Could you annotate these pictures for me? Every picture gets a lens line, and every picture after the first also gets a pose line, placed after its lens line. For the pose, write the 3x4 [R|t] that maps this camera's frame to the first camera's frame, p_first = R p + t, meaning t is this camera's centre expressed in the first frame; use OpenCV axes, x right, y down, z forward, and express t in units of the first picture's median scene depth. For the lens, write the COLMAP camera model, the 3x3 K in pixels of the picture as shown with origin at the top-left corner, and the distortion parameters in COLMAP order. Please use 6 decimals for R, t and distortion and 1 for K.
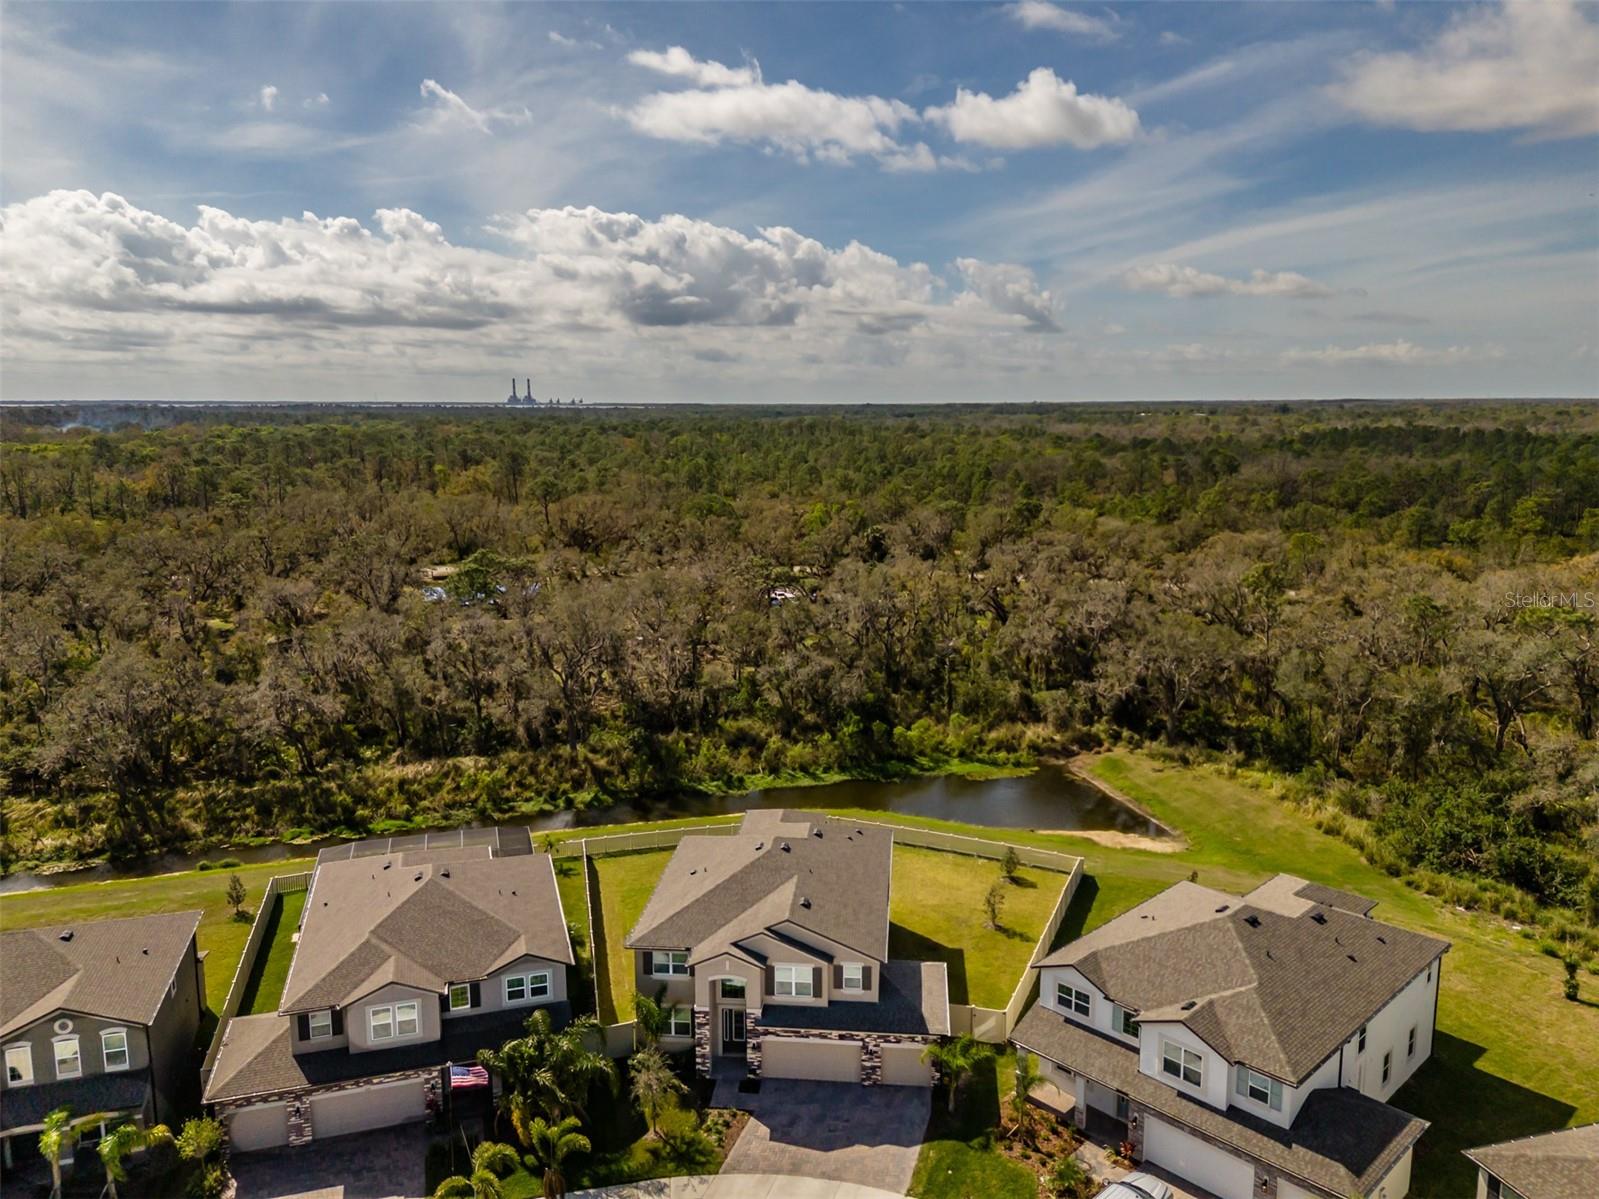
lens RADIAL K [[1164.3, 0, 799.5], [0, 1164.3, 599.5], [0, 0, 1]] dist [0.108827, -0.130853]
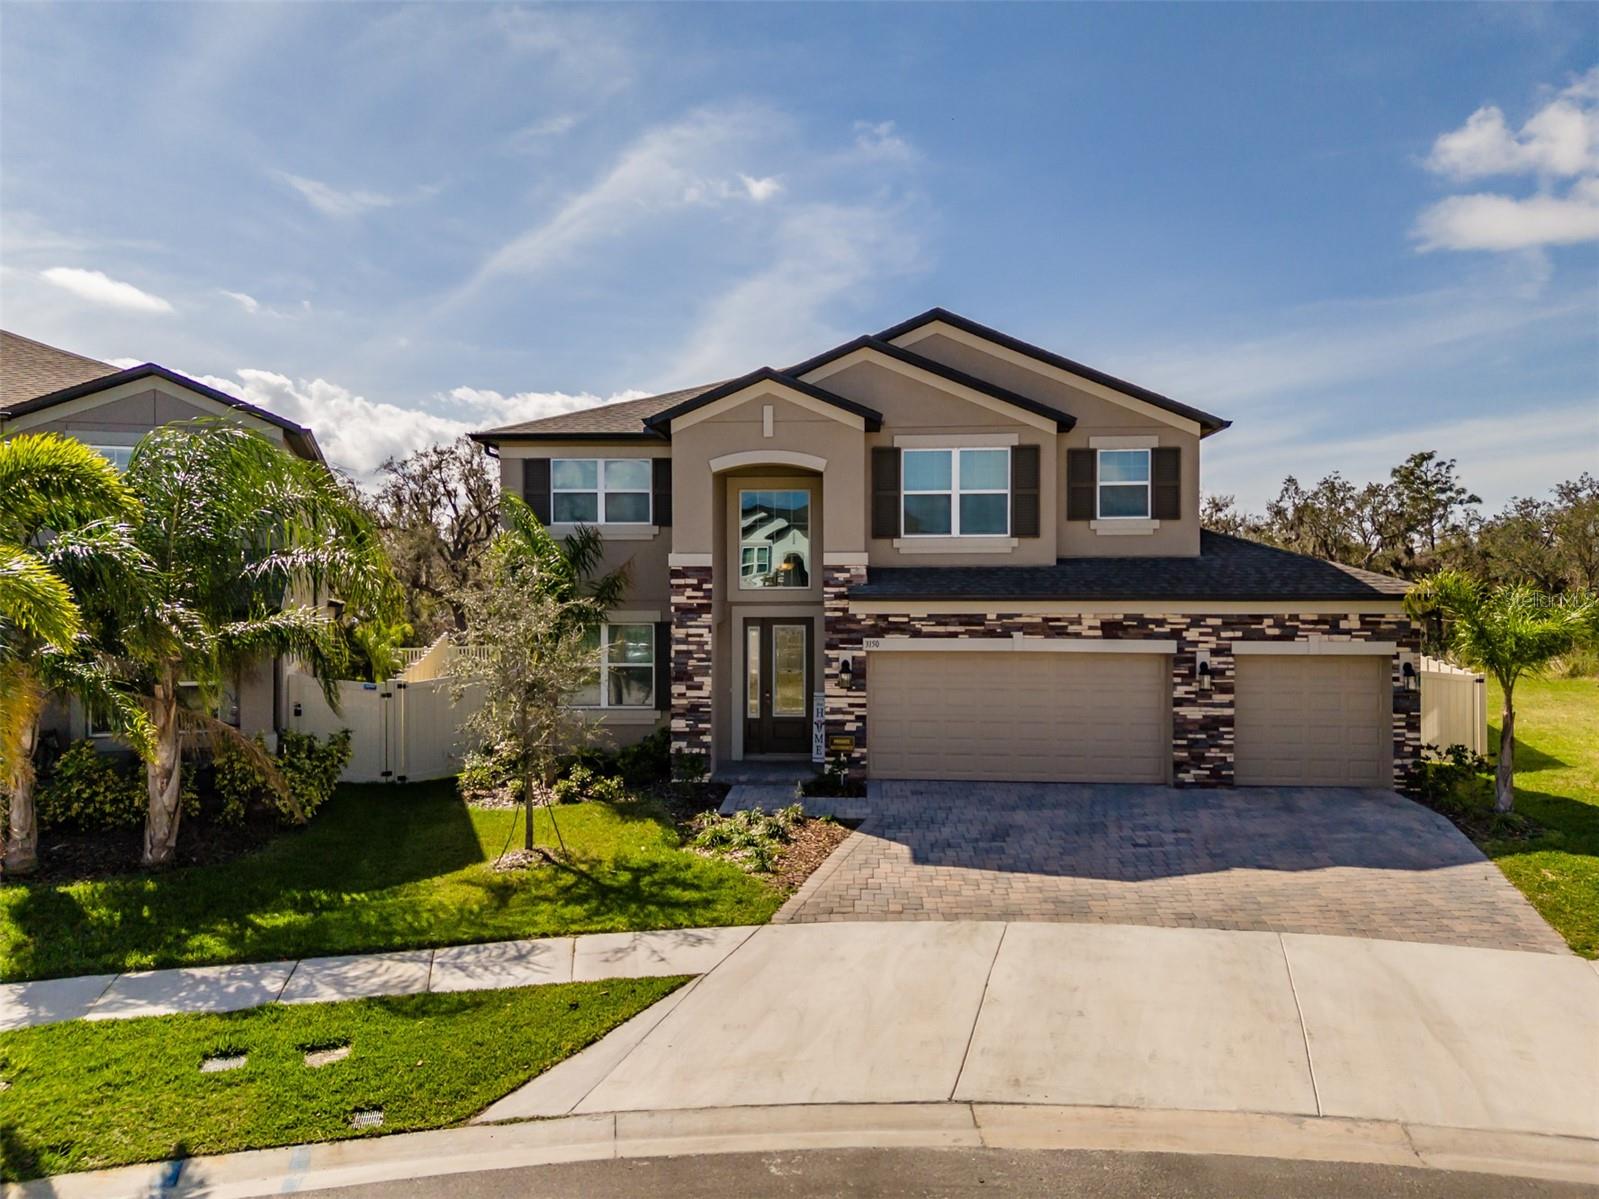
lens RADIAL K [[1154.8, 0, 799.6], [0, 1154.8, 593.6], [0, 0, 1]] dist [0.120189, -0.171517]
pose [[0.999107, 0.002499, 0.042180, -0.065358], [0.004712, 0.985433, -0.169996, 0.411252], [-0.041991, 0.170043, 0.984542, 0.669973]]
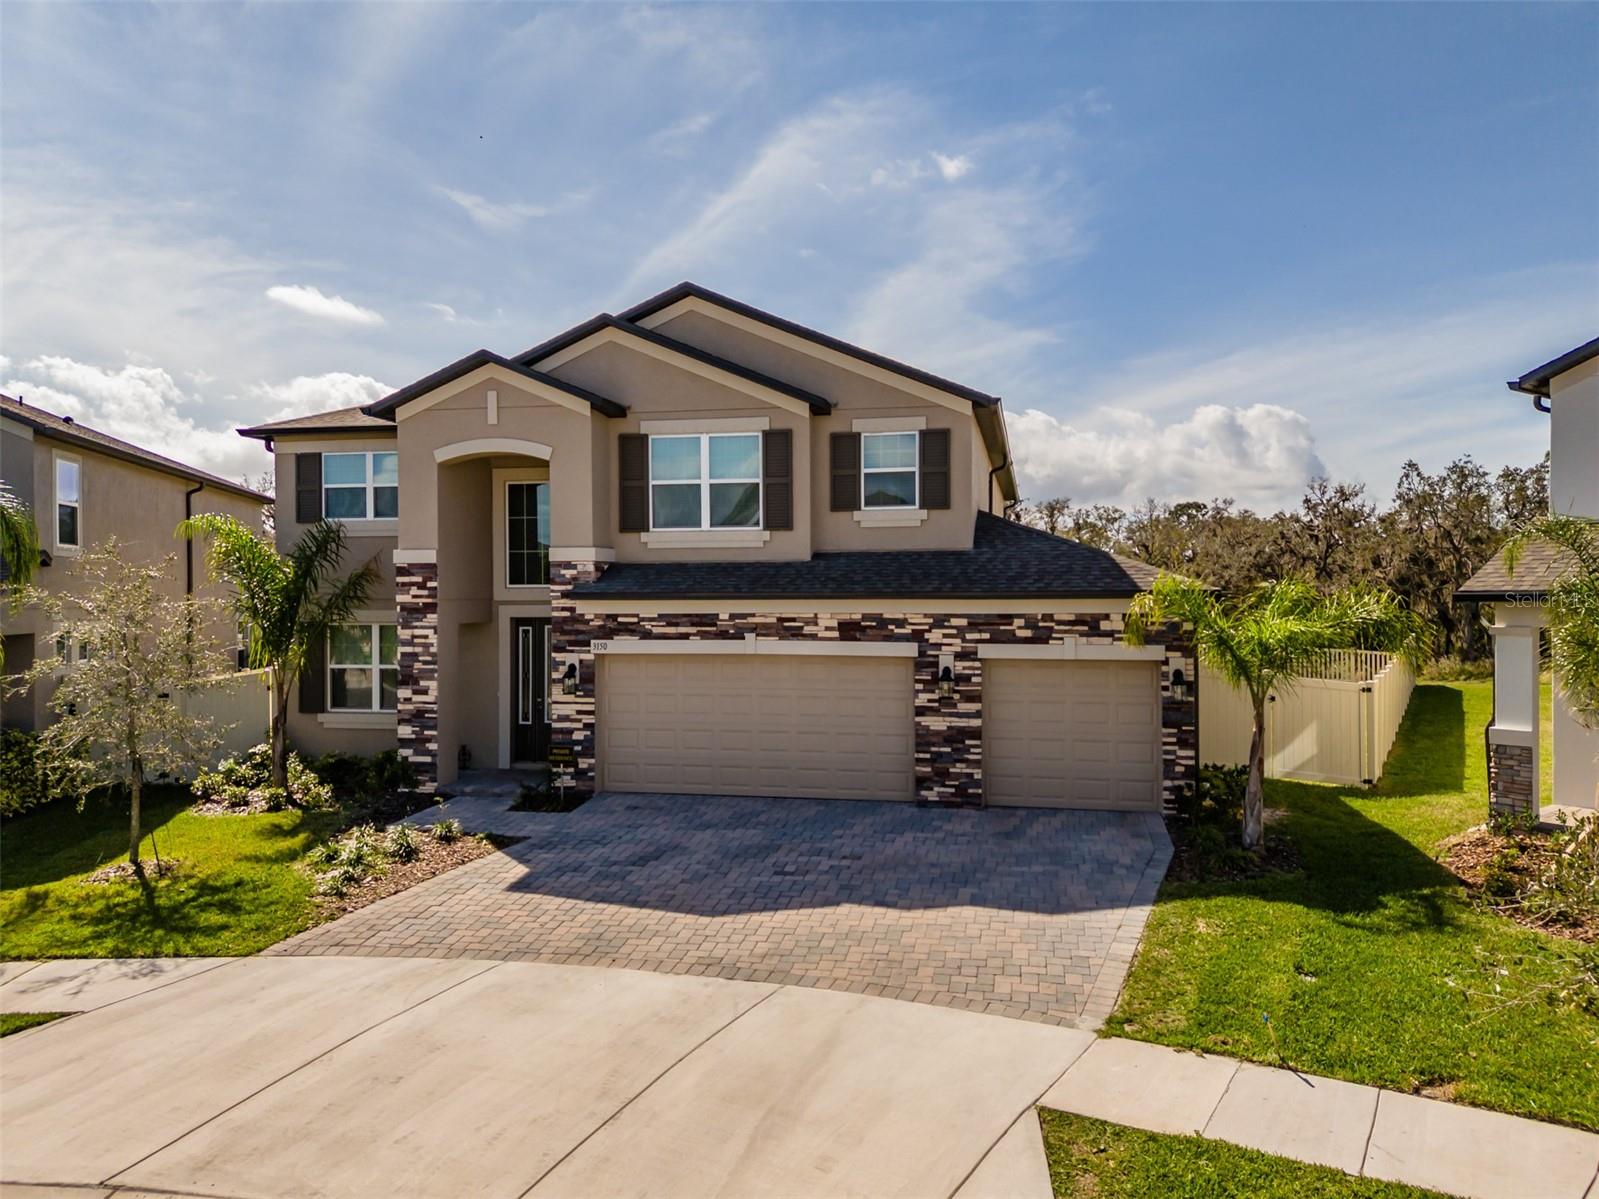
lens RADIAL K [[1158.3, 0, 801.6], [0, 1158.3, 596.0], [0, 0, 1]] dist [0.121628, -0.149275]
pose [[0.994930, 0.000046, -0.100565, 0.052680], [-0.016750, 0.986108, -0.165260, 0.406329], [0.099161, 0.166106, 0.981109, 0.697345]]
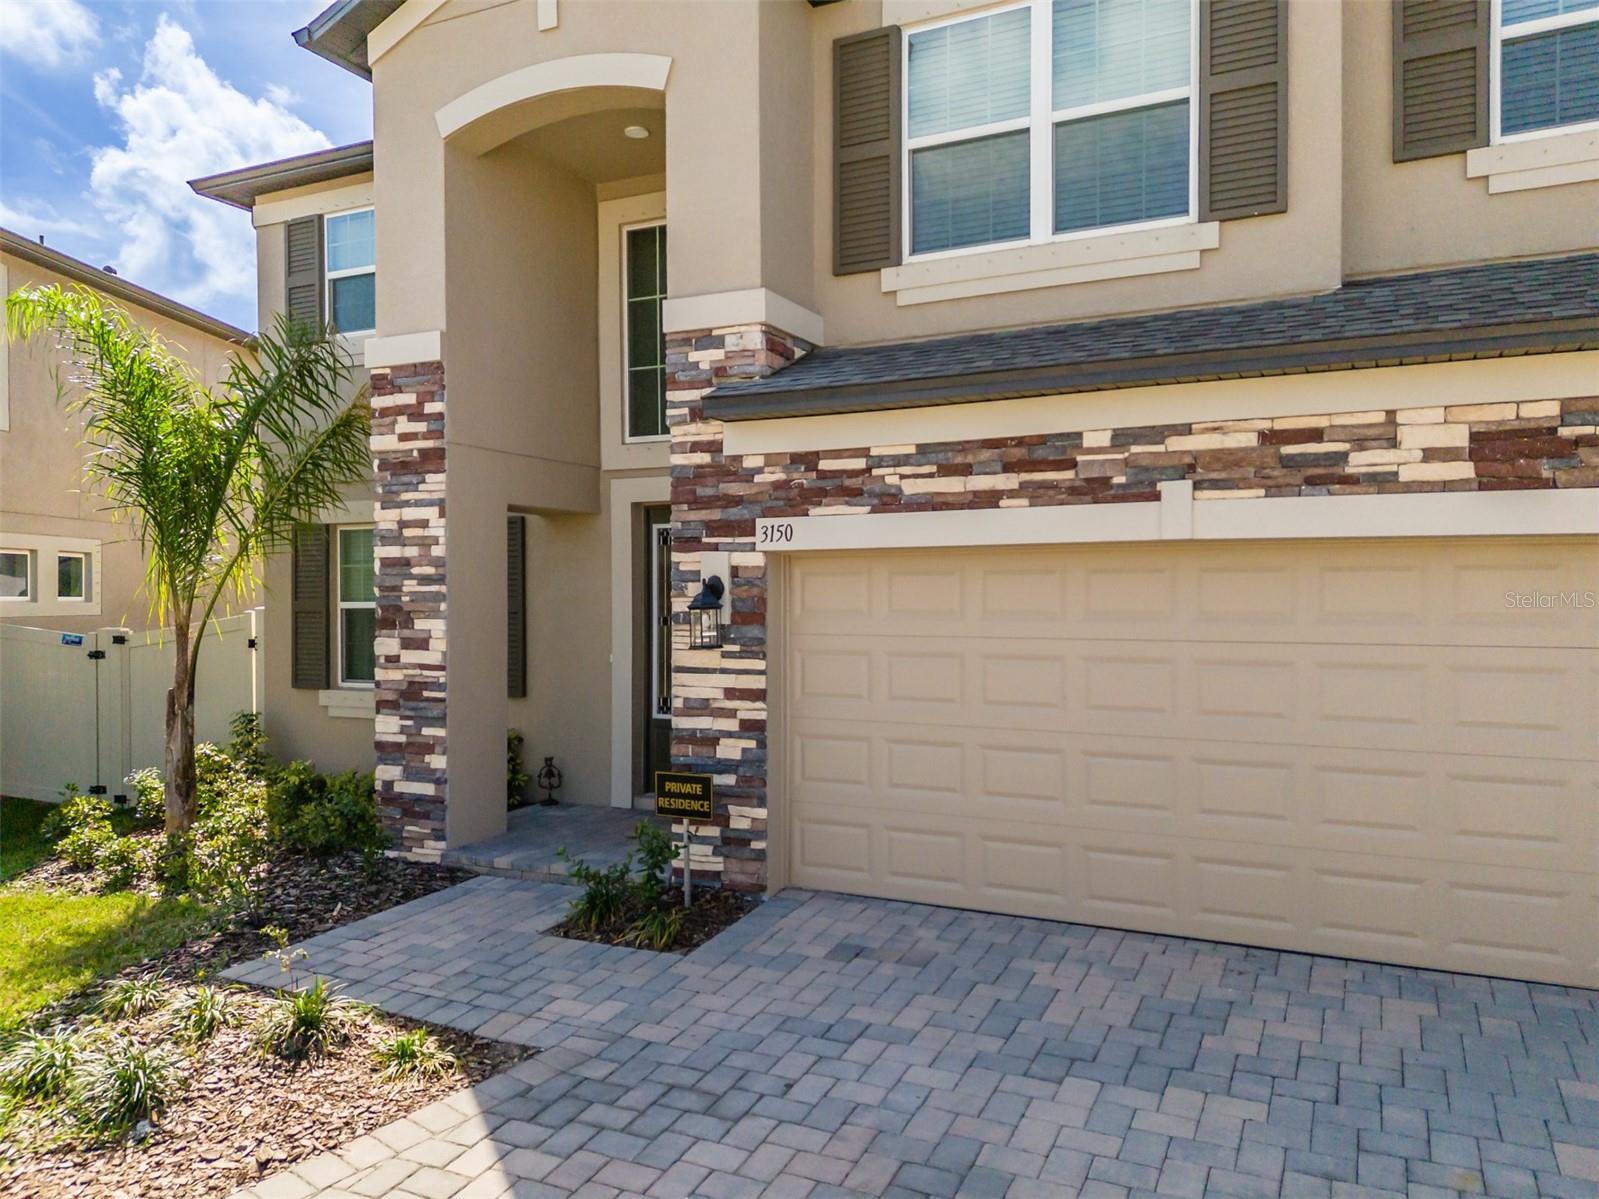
lens RADIAL K [[1164.3, 0, 799.5], [0, 1164.3, 599.5], [0, 0, 1]] dist [0.108827, -0.130853]
pose [[0.937866, 0.000918, -0.346995, 0.014606], [-0.057608, 0.986531, -0.153094, 0.395692], [0.342181, 0.163571, 0.925287, 0.881077]]
